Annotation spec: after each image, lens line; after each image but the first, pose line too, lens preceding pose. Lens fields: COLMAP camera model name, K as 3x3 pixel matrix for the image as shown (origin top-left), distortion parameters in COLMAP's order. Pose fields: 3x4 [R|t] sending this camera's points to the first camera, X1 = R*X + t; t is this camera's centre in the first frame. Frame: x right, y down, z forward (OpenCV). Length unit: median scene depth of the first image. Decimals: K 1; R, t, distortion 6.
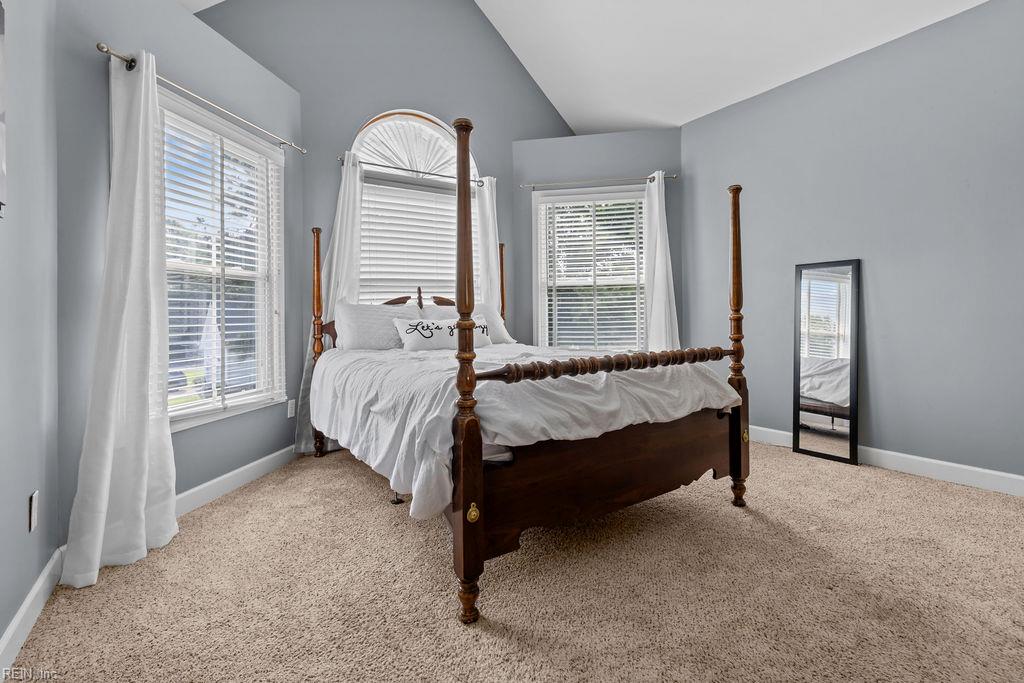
lens RADIAL K [[469.4, 0, 513.9], [0, 469.4, 317.1], [0, 0, 1]] dist [0.000533, 0.000008]
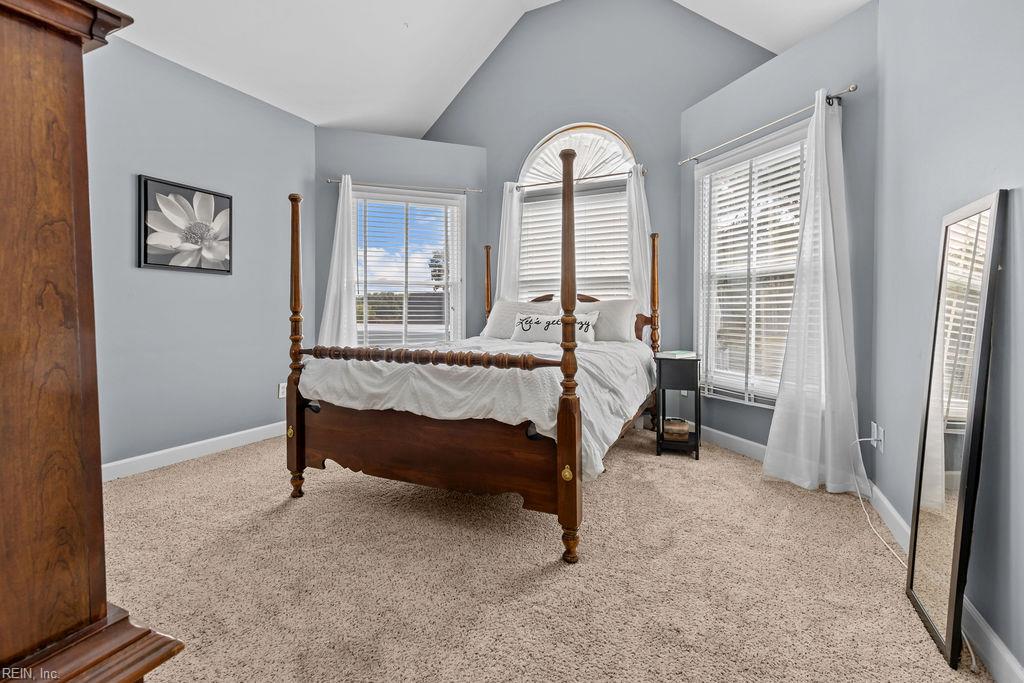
lens RADIAL K [[469.4, 0, 513.9], [0, 469.4, 317.1], [0, 0, 1]] dist [0.000533, 0.000008]
pose [[0.511082, 0.022537, -0.859236, 0.964130], [-0.007390, 0.999734, 0.021827, -0.017697], [0.859500, -0.004806, 0.511113, 0.461075]]
